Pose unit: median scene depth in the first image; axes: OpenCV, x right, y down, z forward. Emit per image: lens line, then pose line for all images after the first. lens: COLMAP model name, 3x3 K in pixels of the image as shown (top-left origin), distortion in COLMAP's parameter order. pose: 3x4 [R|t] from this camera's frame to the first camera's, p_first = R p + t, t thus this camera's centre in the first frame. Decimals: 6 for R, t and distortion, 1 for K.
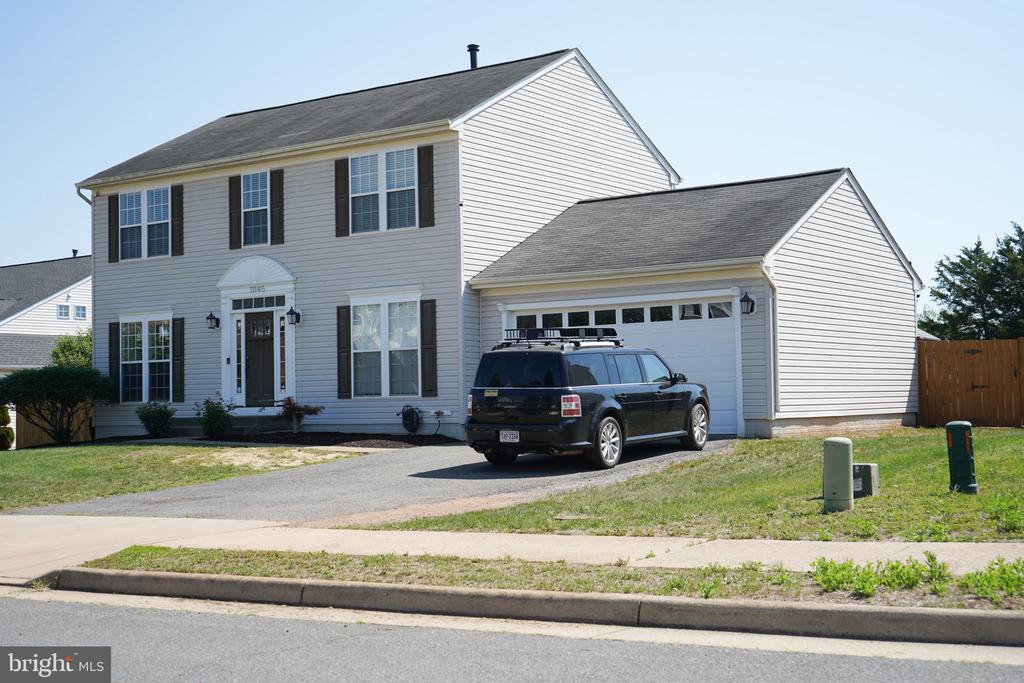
lens RADIAL K [[1371.0, 0, 512.0], [0, 1371.0, 341.5], [0, 0, 1]] dist [0.146715, -0.011584]
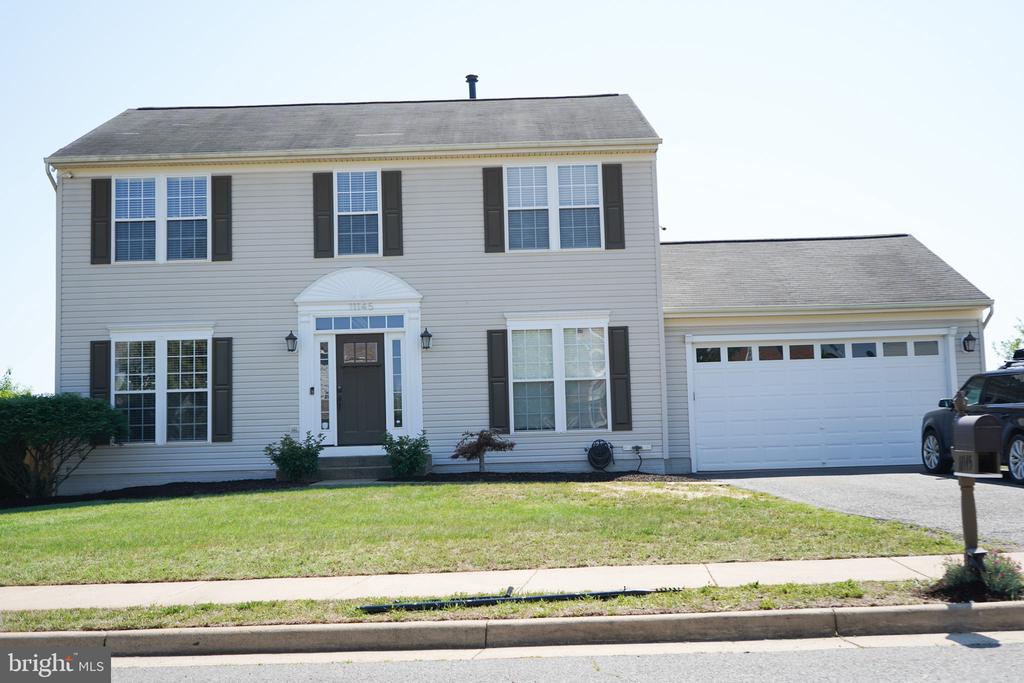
lens RADIAL K [[1139.6, 0, 512.0], [0, 1139.6, 341.5], [0, 0, 1]] dist [0.000560, 0.027555]
pose [[0.804008, 0.049018, 0.592595, -0.528007], [-0.011841, 0.997719, -0.066463, 0.029330], [-0.594501, 0.046420, 0.802754, 0.383738]]
